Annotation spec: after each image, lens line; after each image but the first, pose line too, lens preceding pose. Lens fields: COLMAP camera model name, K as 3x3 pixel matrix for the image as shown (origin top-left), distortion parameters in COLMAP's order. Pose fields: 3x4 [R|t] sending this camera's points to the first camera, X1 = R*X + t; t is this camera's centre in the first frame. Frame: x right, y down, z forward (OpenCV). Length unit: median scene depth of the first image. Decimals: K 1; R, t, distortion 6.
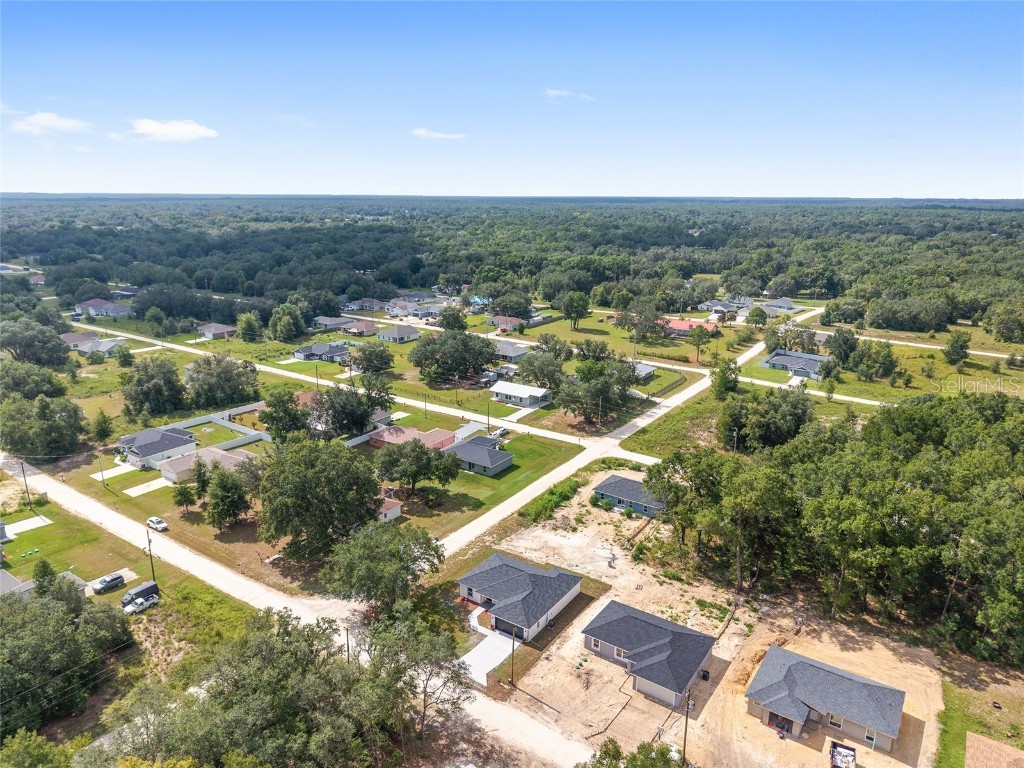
lens RADIAL K [[684.1, 0, 512.0], [0, 684.1, 384.0], [0, 0, 1]] dist [0.043459, -0.043101]
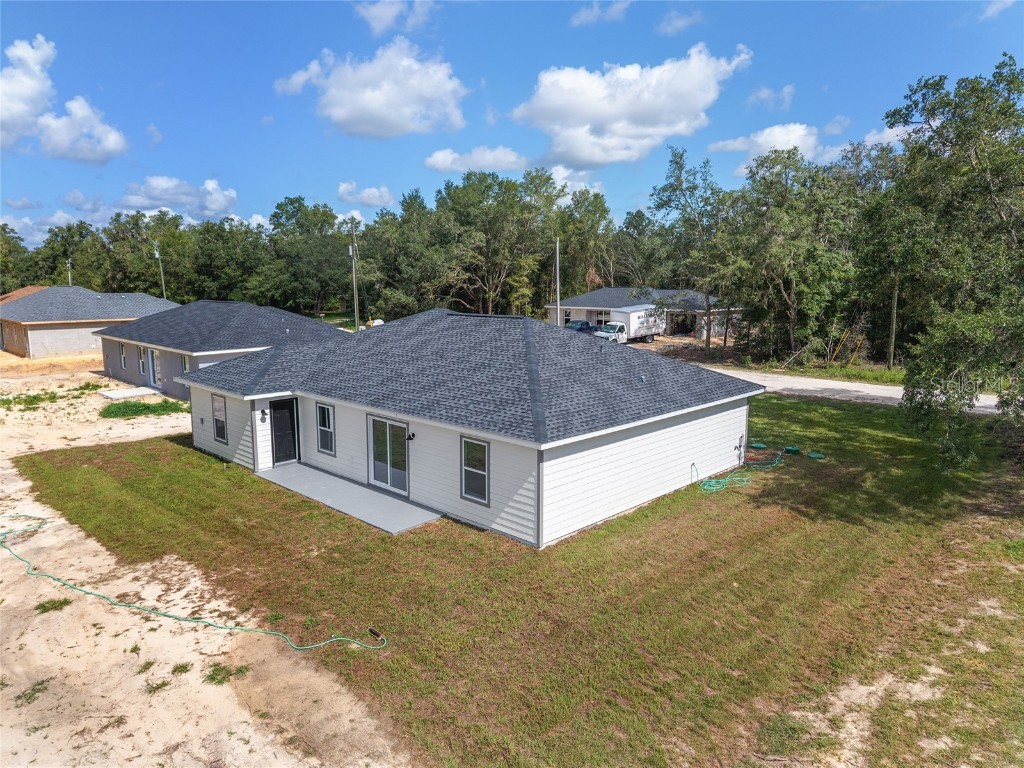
lens RADIAL K [[684.1, 0, 512.0], [0, 684.1, 384.0], [0, 0, 1]] dist [0.043459, -0.043101]
pose [[-0.983412, -0.034930, 0.177991, -0.036944], [0.040496, 0.914233, 0.403160, 0.172443], [-0.176807, 0.403680, -0.897653, 1.031082]]
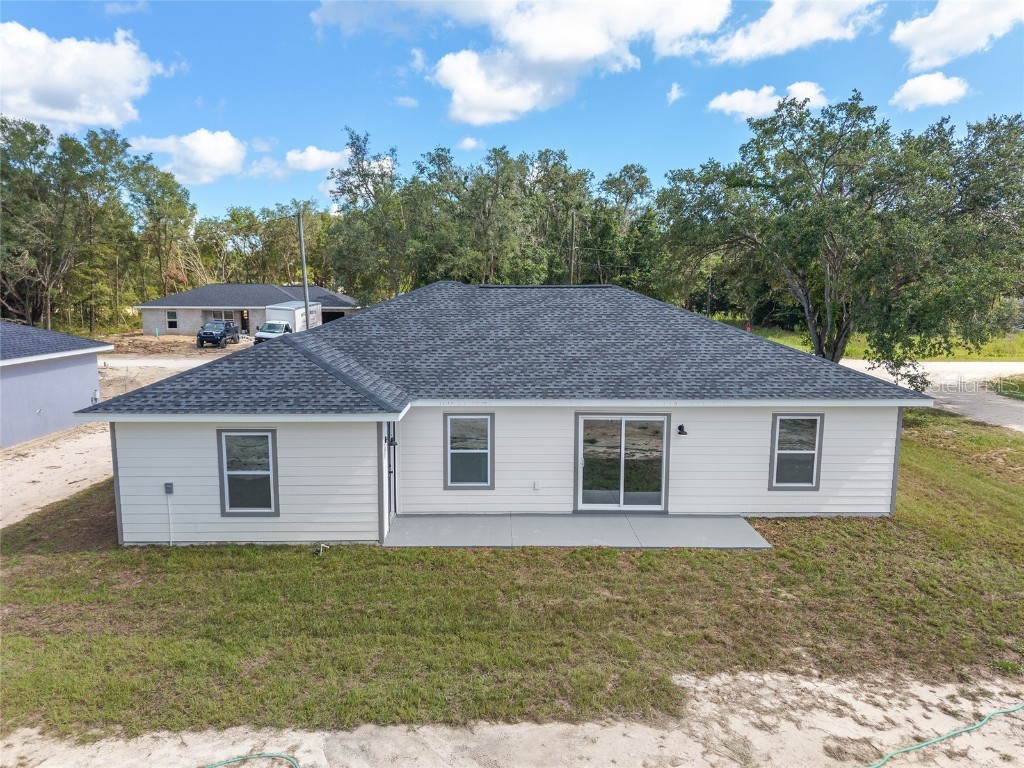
lens RADIAL K [[688.4, 0, 512.8], [0, 688.4, 344.8], [0, 0, 1]] dist [0.000323, 0.002827]
pose [[-0.821244, 0.033239, -0.569608, 0.095453], [-0.161229, 0.944098, 0.287547, 0.198988], [0.547324, 0.327984, -0.769976, 0.976646]]
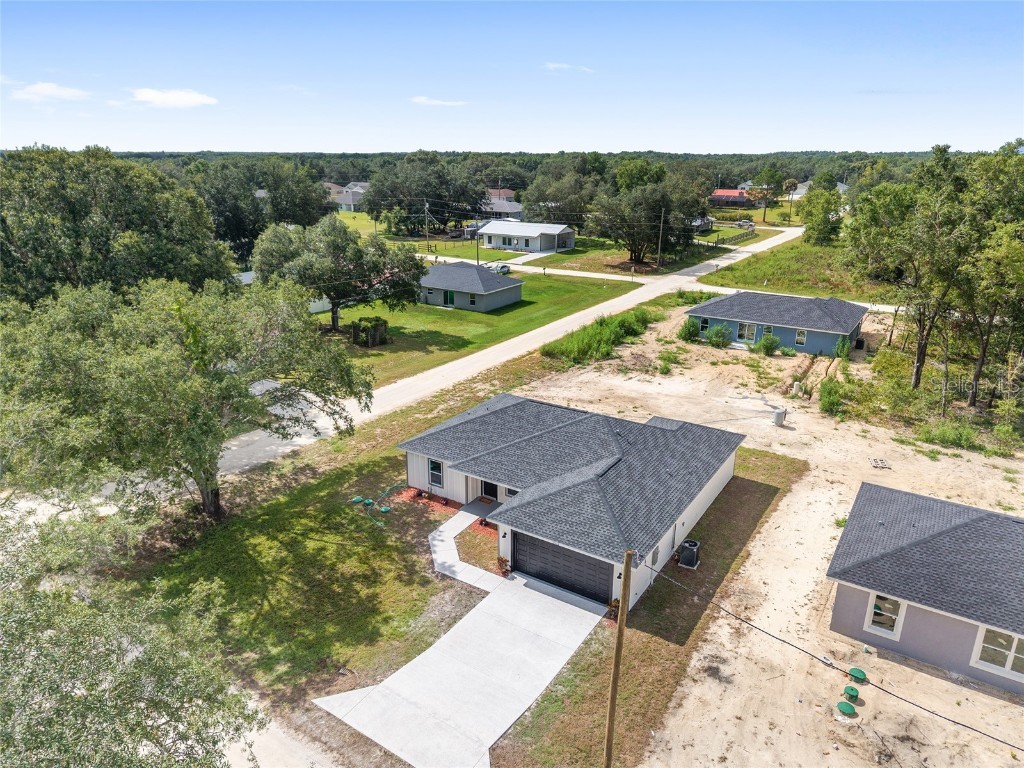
lens RADIAL K [[684.1, 0, 512.0], [0, 684.1, 384.0], [0, 0, 1]] dist [0.043459, -0.043101]
pose [[0.999787, -0.009472, 0.018340, -0.023632], [0.008569, 0.998778, 0.048675, 0.205153], [-0.018778, -0.048508, 0.998646, 0.554749]]
